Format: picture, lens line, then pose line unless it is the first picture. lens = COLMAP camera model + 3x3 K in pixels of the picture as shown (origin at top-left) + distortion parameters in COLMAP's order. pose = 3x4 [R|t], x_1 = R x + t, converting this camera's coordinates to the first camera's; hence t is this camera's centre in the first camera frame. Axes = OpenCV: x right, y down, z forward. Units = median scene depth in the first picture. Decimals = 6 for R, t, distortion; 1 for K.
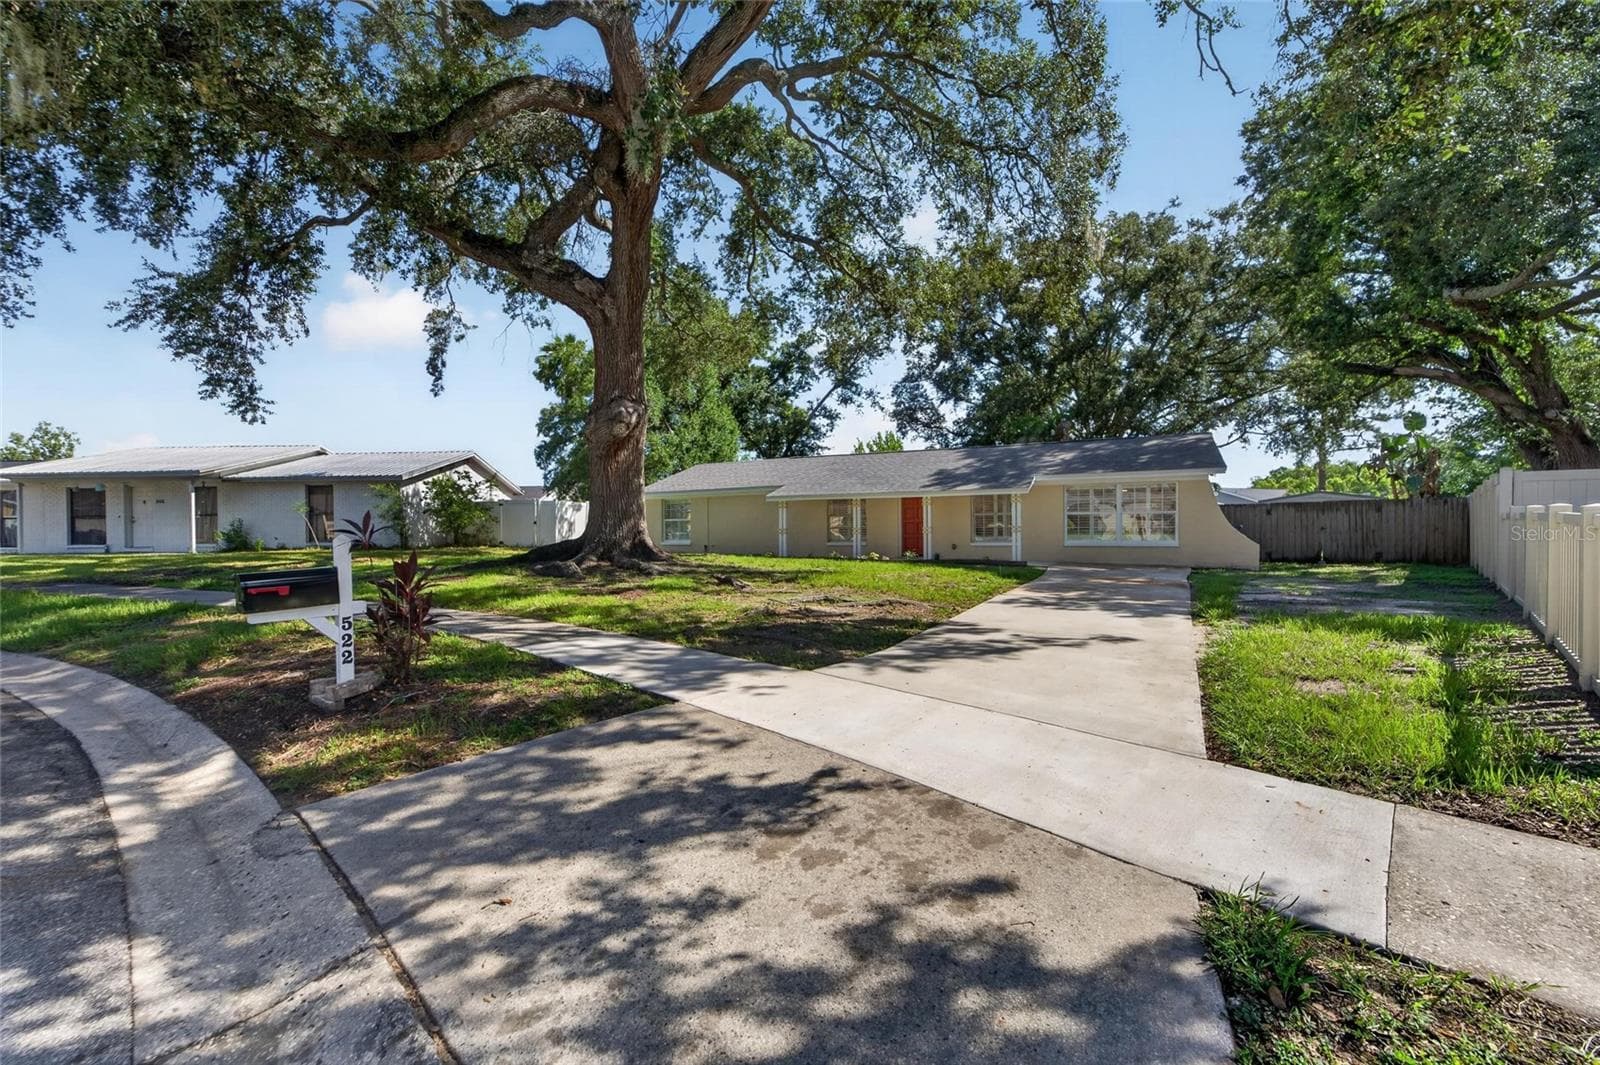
lens RADIAL K [[650.1, 0, 790.1], [0, 650.1, 534.1], [0, 0, 1]] dist [0.000392, -0.000432]
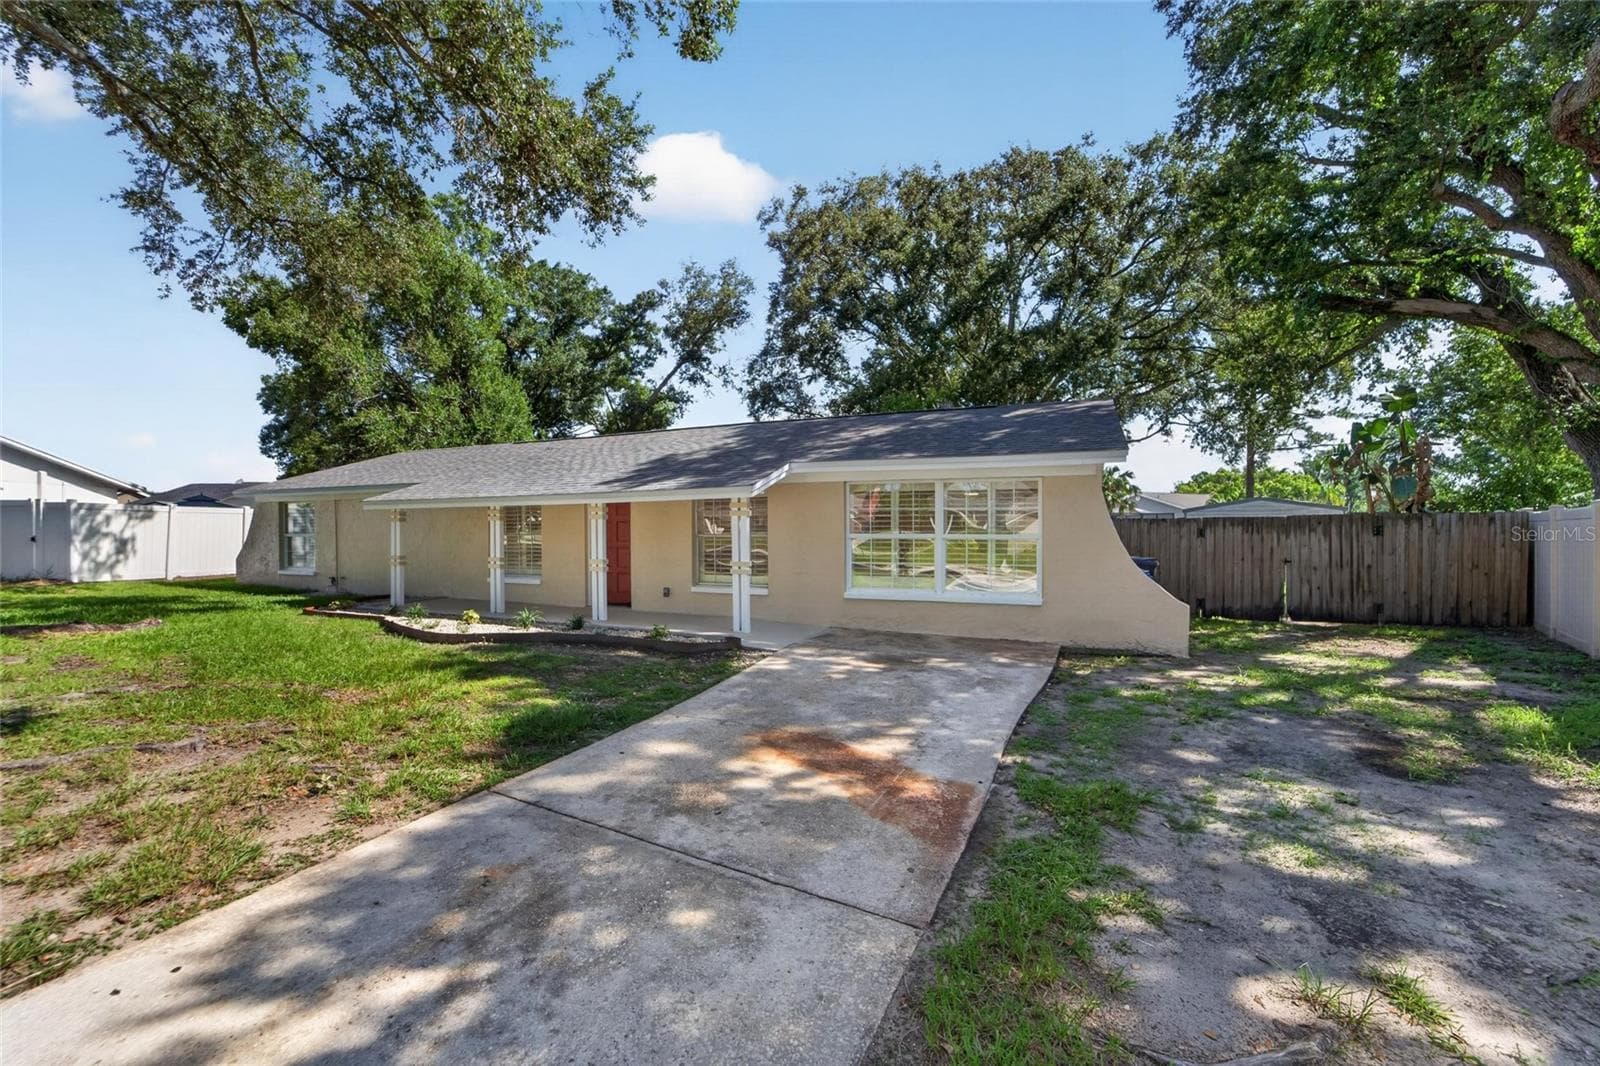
lens RADIAL K [[609.1, 0, 803.4], [0, 609.1, 547.4], [0, 0, 1]] dist [-0.011882, 0.000010]
pose [[0.997458, 0.002344, 0.071223, 0.174088], [-0.004074, 0.999700, 0.024160, -0.017012], [-0.071145, -0.024389, 0.997168, 0.246625]]
